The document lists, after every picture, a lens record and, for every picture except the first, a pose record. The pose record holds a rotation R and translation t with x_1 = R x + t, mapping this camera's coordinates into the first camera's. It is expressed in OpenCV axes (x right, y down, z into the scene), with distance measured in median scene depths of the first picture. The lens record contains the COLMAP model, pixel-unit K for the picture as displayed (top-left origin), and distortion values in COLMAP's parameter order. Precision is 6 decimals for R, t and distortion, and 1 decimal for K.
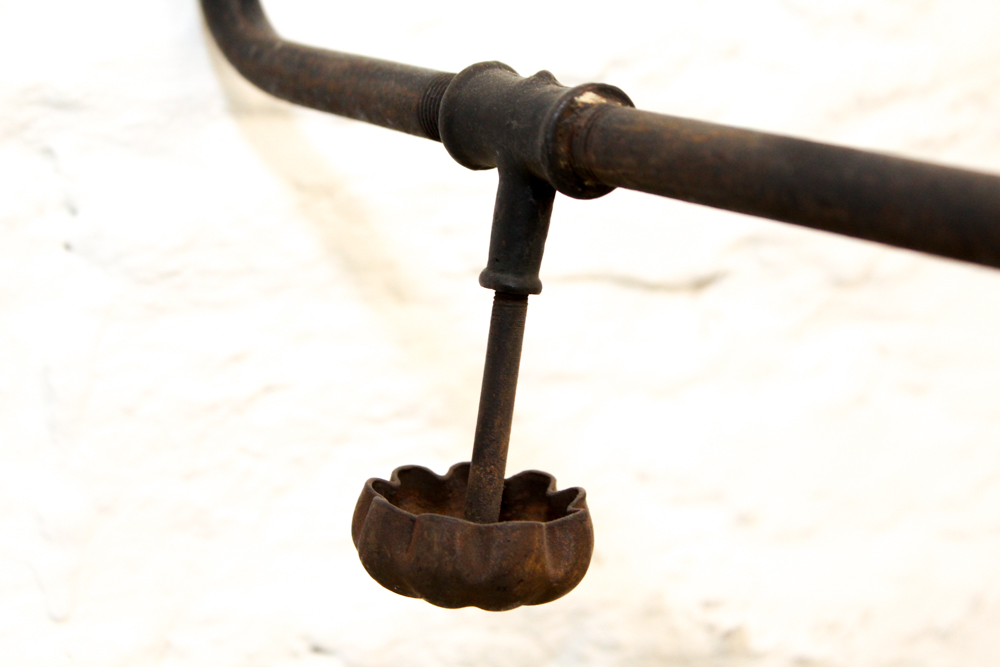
lens RADIAL K [[2143.2, 0, 499.0], [0, 2143.2, 339.2], [0, 0, 1]] dist [0.041897, 0.000000]
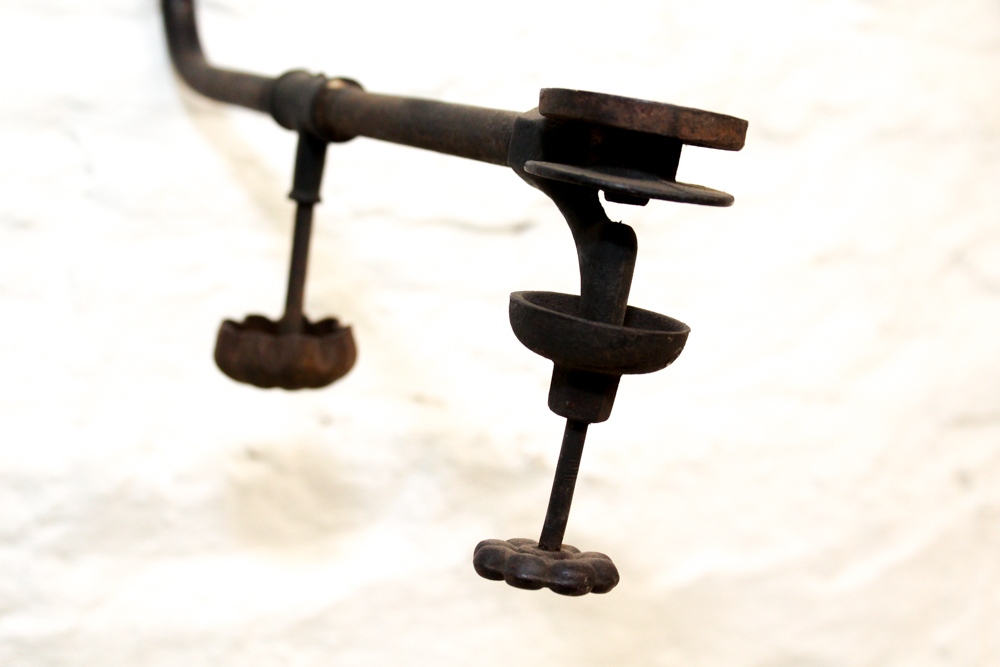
lens RADIAL K [[1722.9, 0, 498.8], [0, 1722.9, 327.5], [0, 0, 1]] dist [0.015648, 0.000000]
pose [[0.996307, 0.000370, -0.085864, 0.266609], [-0.002059, 0.999806, -0.019580, 0.098977], [0.085841, 0.019684, 0.996114, -0.320242]]
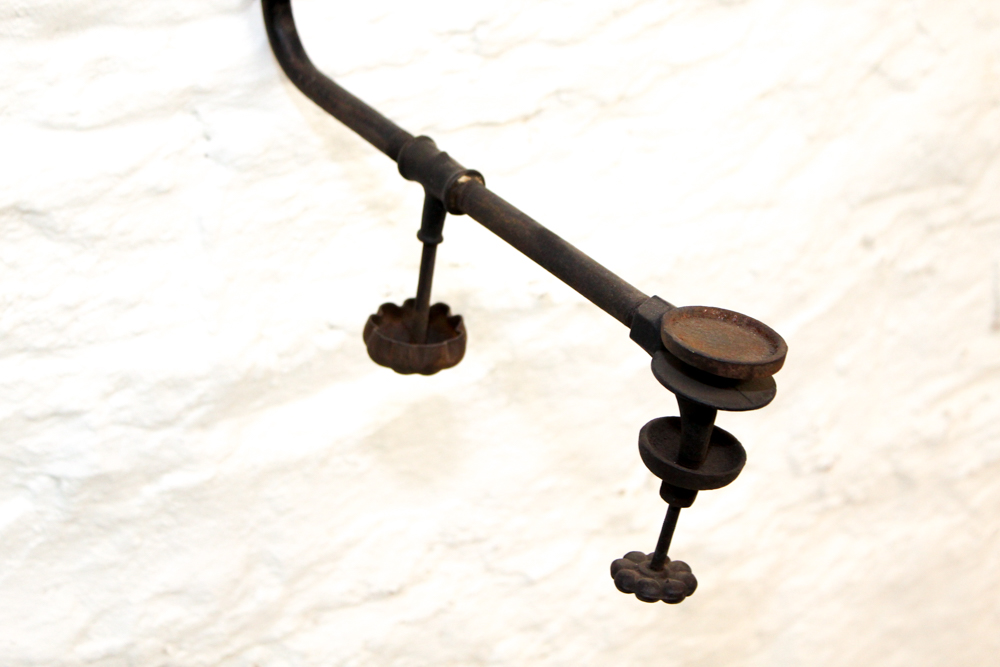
lens RADIAL K [[2245.0, 0, 500.6], [0, 2245.0, 334.0], [0, 0, 1]] dist [0.037359, 0.000000]
pose [[0.998827, -0.018490, 0.044762, -0.028304], [0.002027, 0.939407, 0.342799, -0.736844], [-0.048388, -0.342306, 0.938342, -1.264795]]
